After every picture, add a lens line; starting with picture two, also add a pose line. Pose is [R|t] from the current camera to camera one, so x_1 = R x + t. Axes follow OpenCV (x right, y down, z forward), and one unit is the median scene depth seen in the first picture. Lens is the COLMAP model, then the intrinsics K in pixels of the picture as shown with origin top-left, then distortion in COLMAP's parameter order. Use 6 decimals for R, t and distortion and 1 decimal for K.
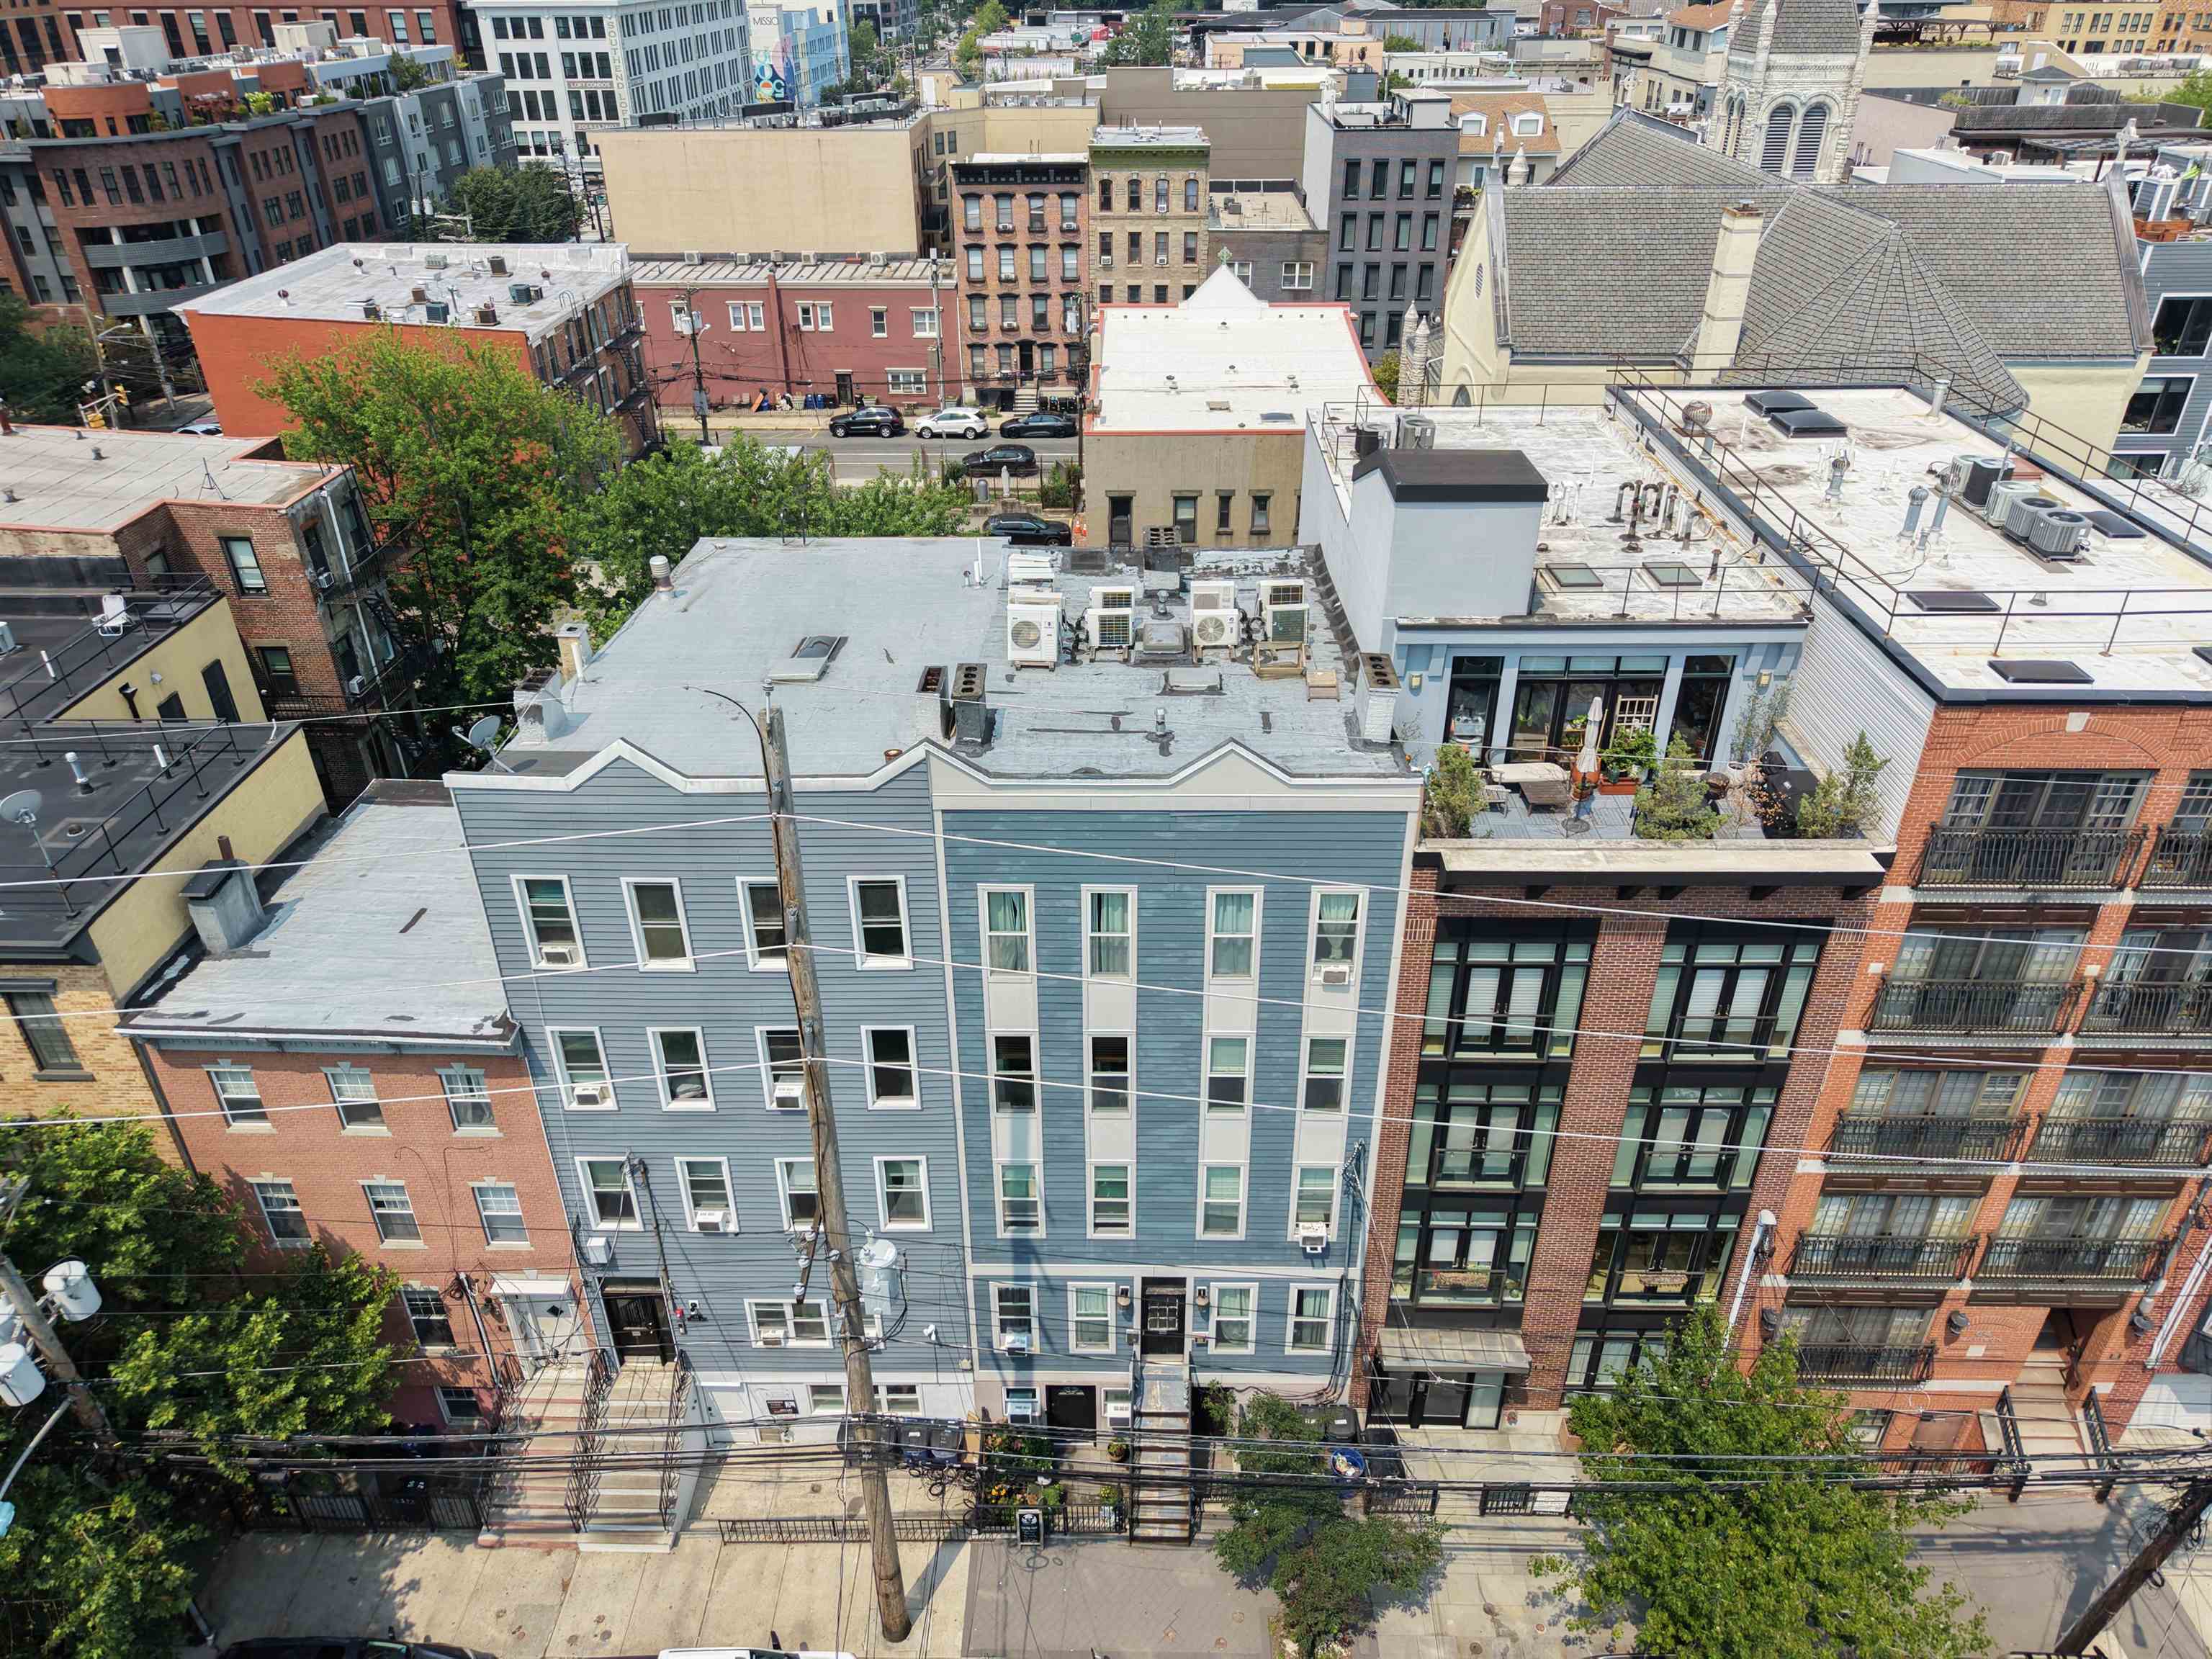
lens RADIAL K [[1487.4, 0, 1104.4], [0, 1487.4, 835.8], [0, 0, 1]] dist [0.006799, -0.009170]
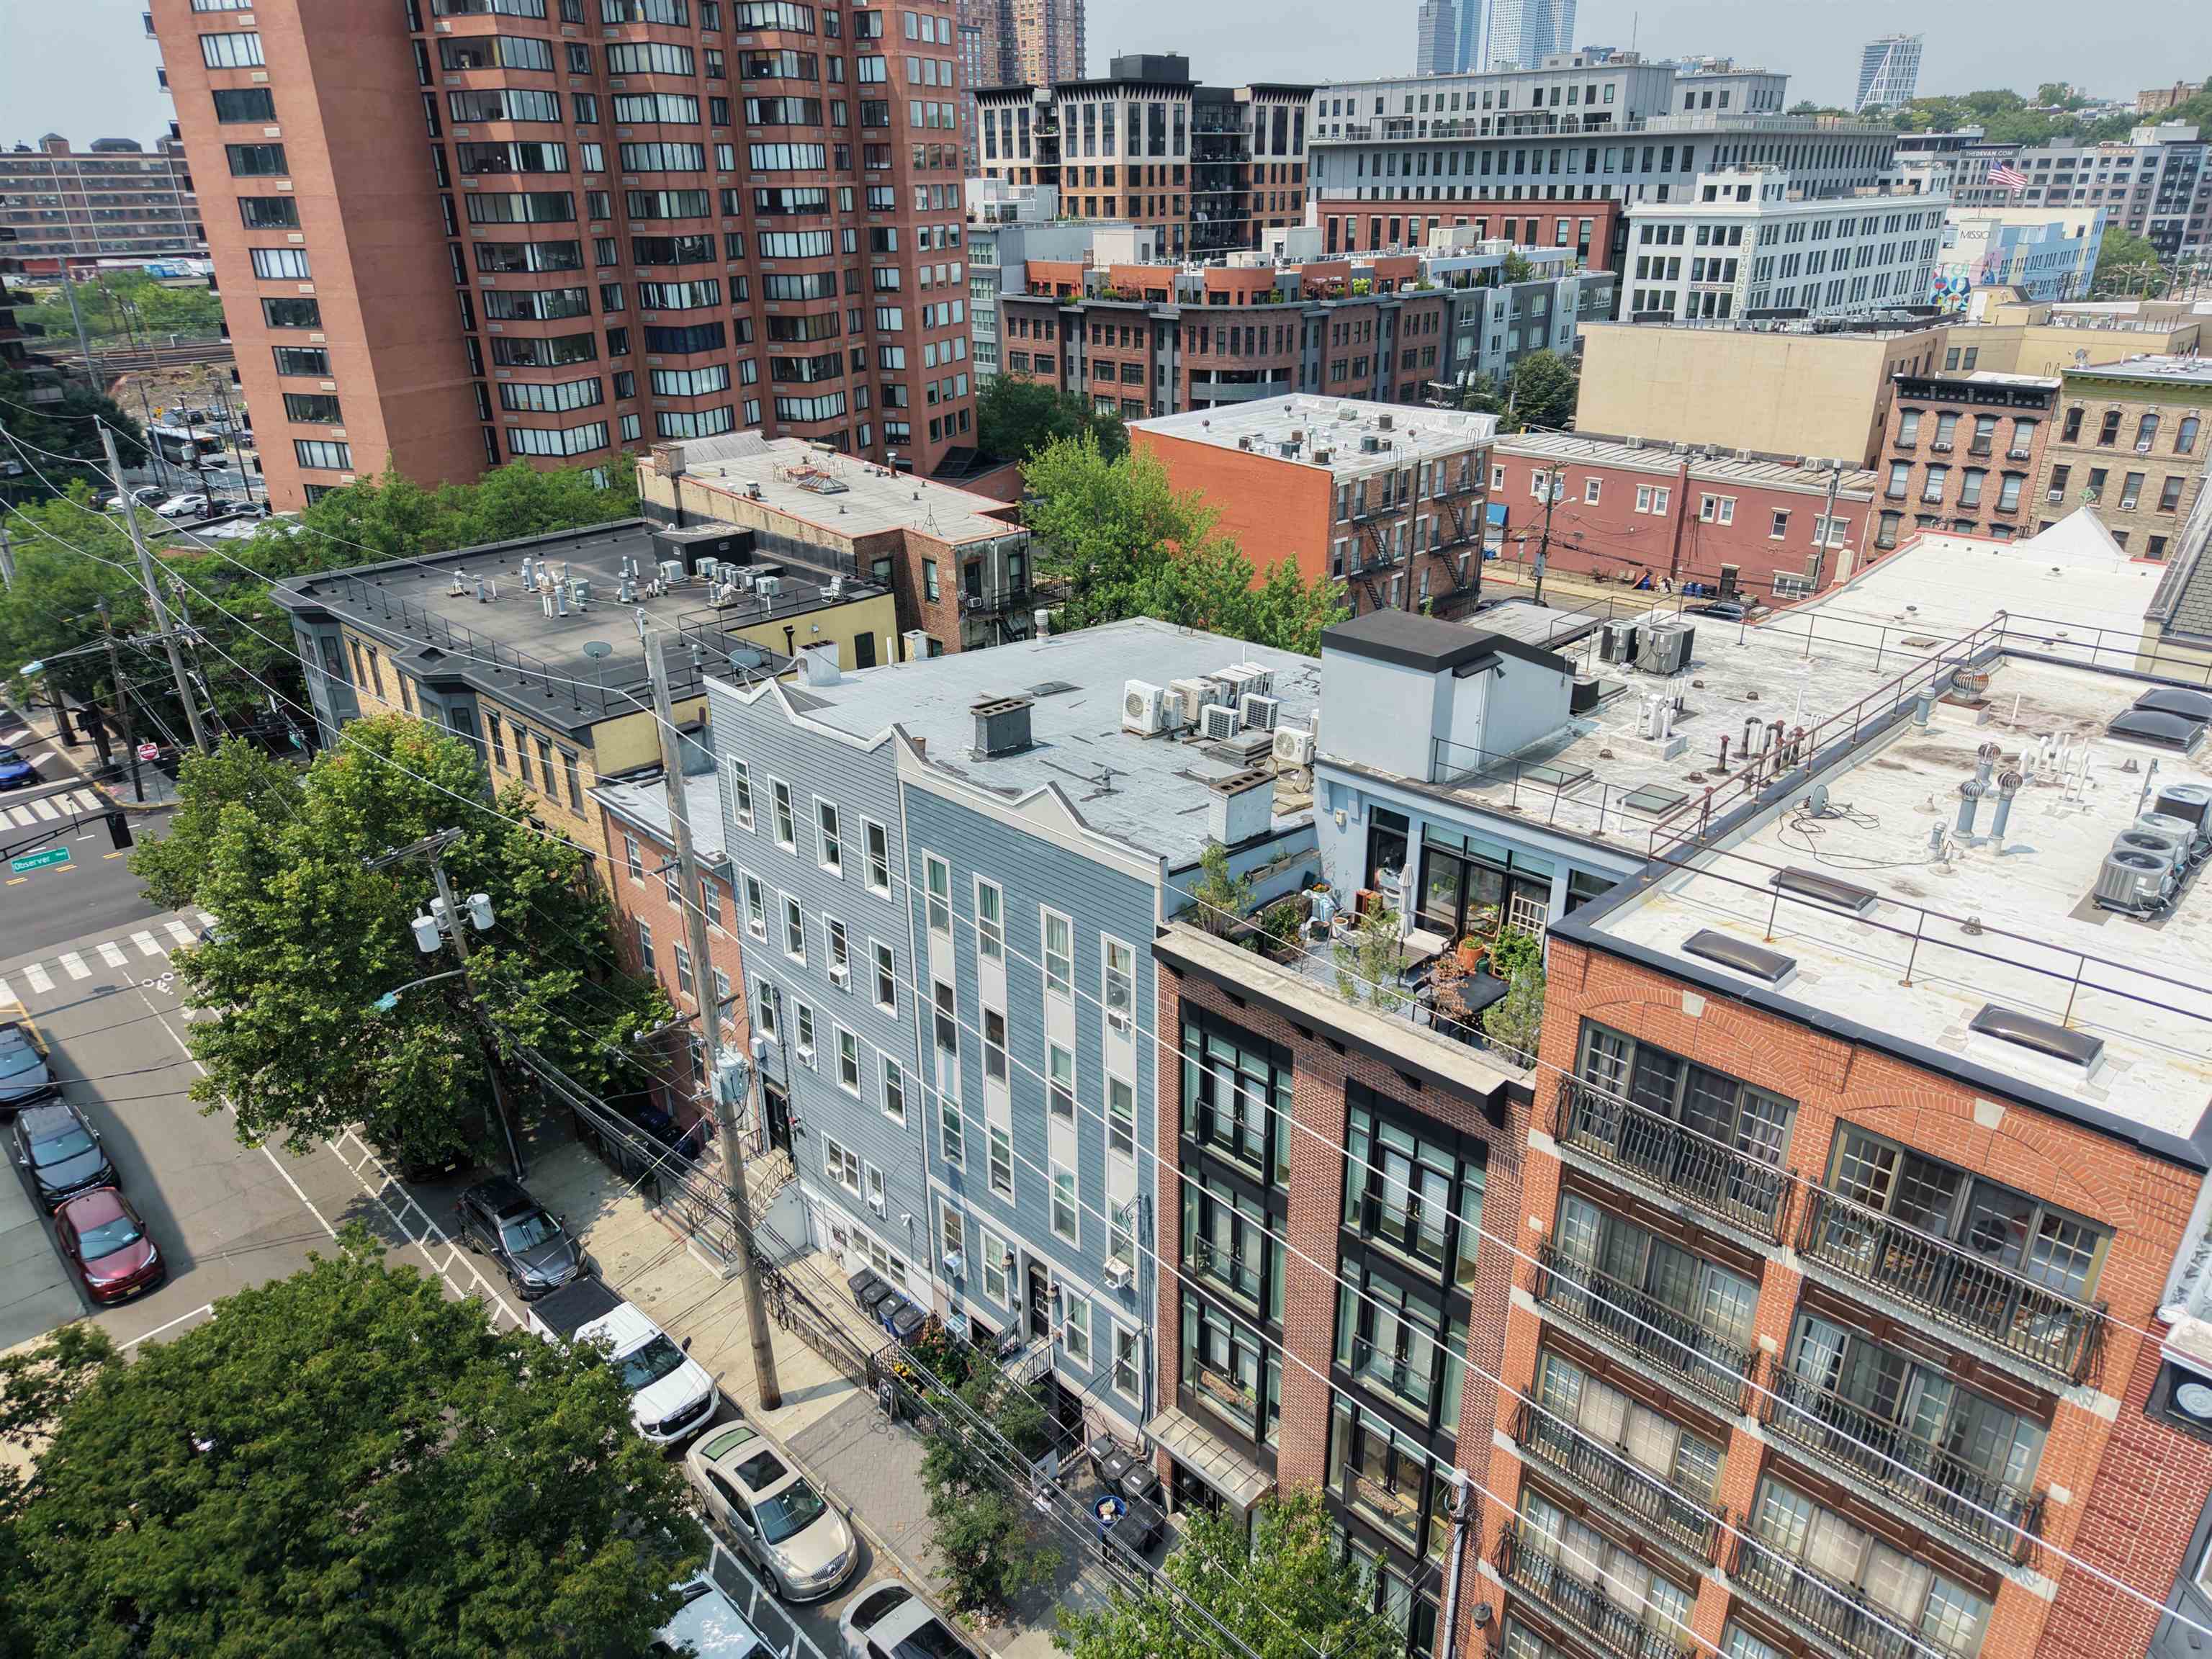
lens RADIAL K [[1487.4, 0, 1096.9], [0, 1487.4, 829.7], [0, 0, 1]] dist [0.006799, -0.009170]
pose [[0.710987, 0.278538, -0.645688, 0.720502], [-0.352140, 0.935811, 0.015939, -0.048502], [0.608682, 0.216041, 0.763435, 0.076137]]
